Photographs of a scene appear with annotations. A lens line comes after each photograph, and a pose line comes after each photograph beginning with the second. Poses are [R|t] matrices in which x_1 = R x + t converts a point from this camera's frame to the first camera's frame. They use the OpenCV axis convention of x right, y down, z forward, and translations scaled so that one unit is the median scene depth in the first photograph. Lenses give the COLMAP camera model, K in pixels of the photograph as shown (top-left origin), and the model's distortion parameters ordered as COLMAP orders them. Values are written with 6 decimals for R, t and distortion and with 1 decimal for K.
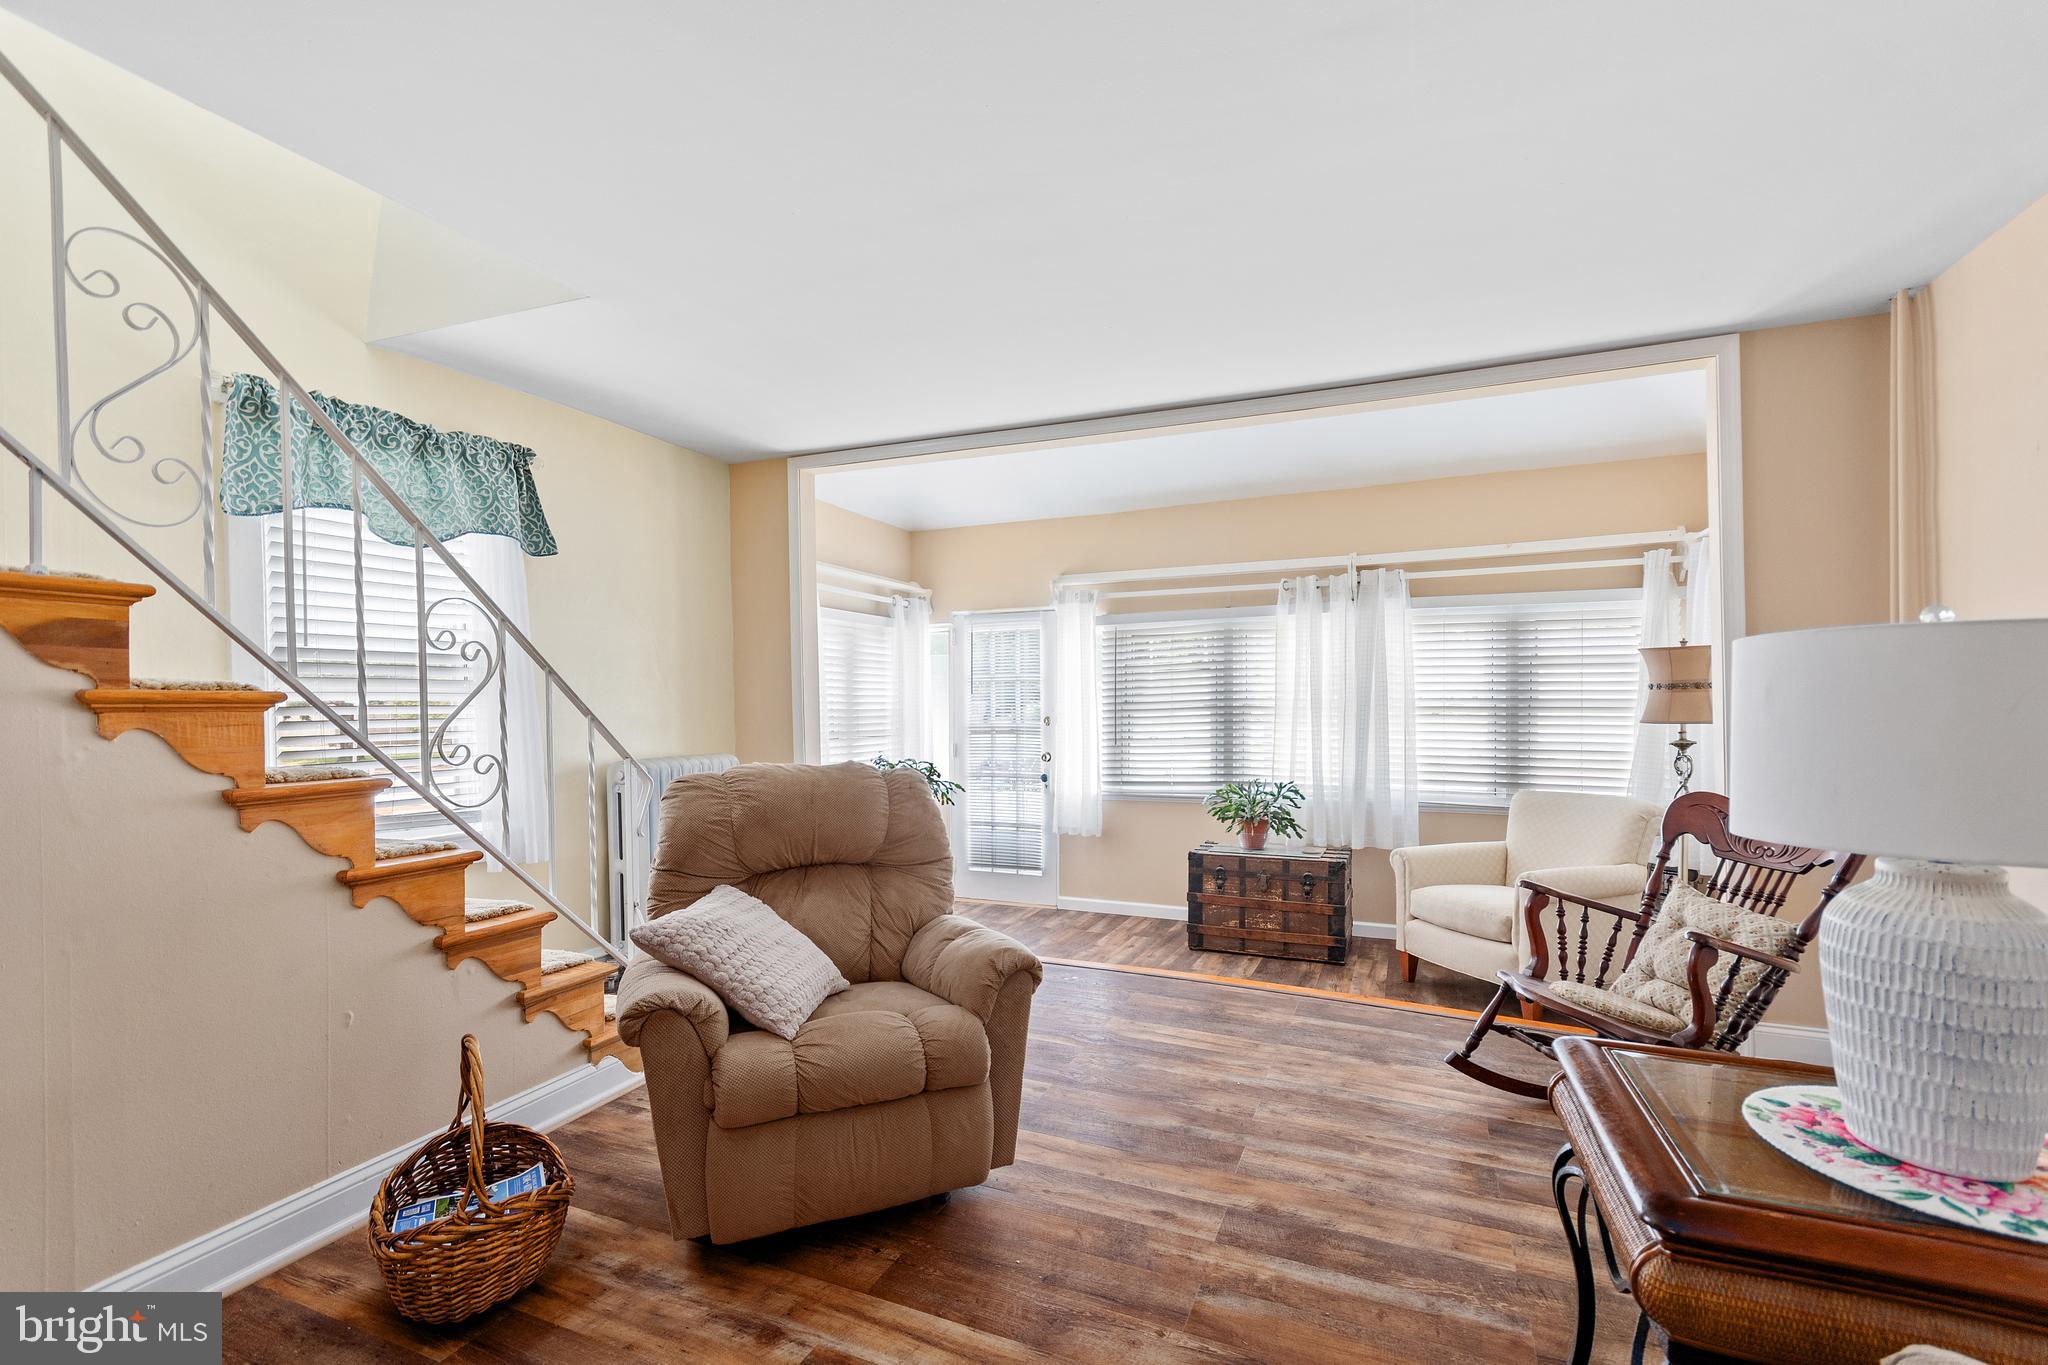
lens RADIAL K [[911.9, 0, 1029.2], [0, 911.9, 700.2], [0, 0, 1]] dist [0.006837, 0.000845]
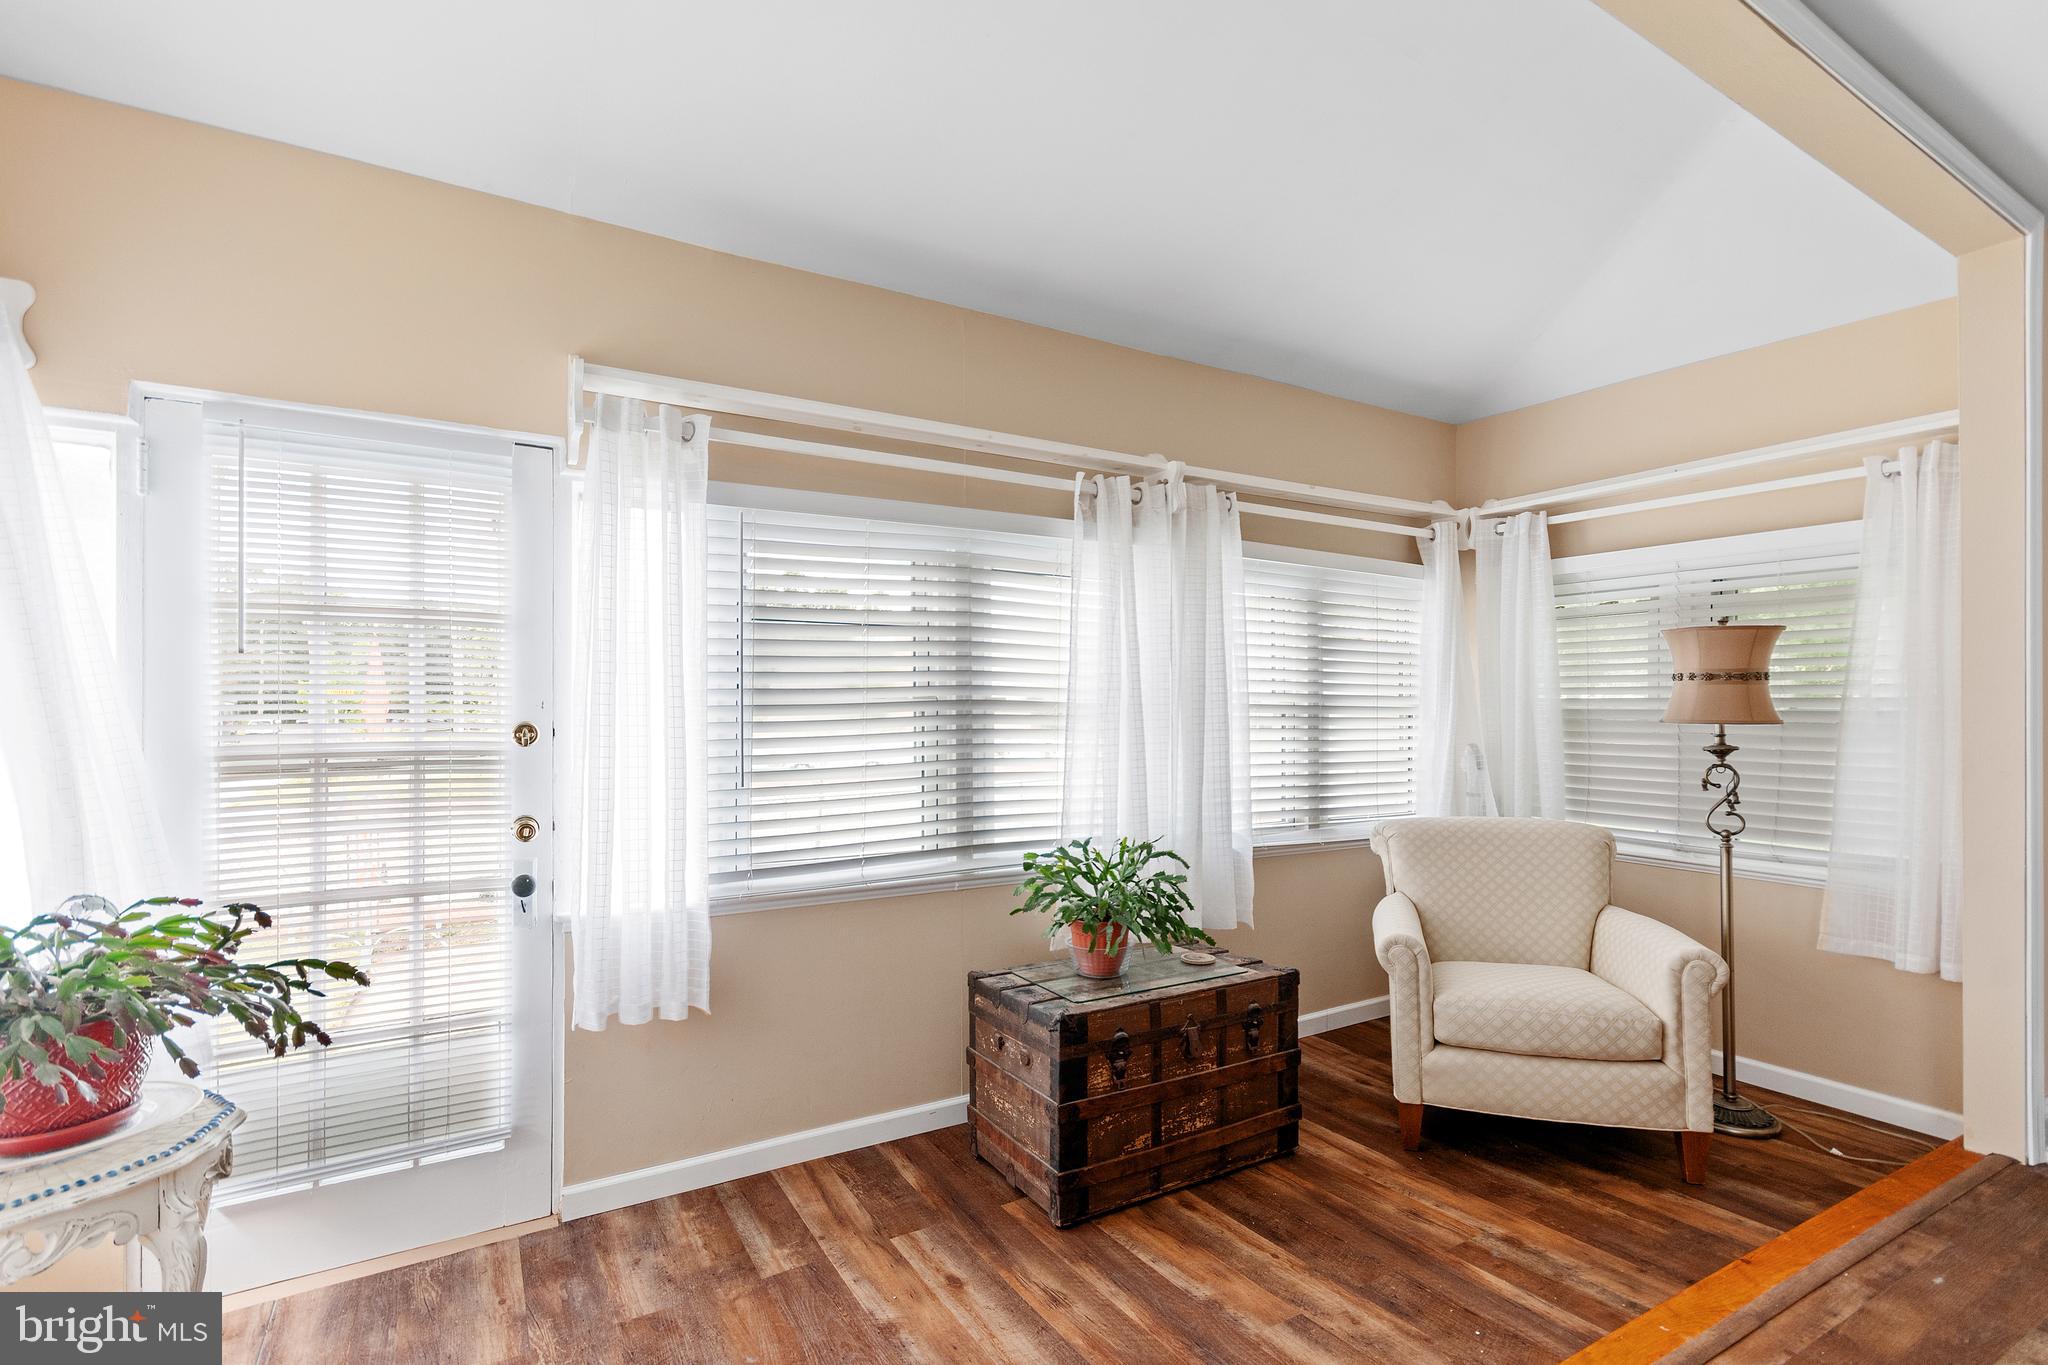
lens RADIAL K [[911.9, 0, 1048.8], [0, 911.9, 711.6], [0, 0, 1]] dist [0.006837, 0.000845]
pose [[0.583827, 0.008751, 0.811831, -0.193310], [-0.006868, 0.999959, -0.005840, 0.016569], [-0.811849, -0.002166, 0.583863, 0.713860]]
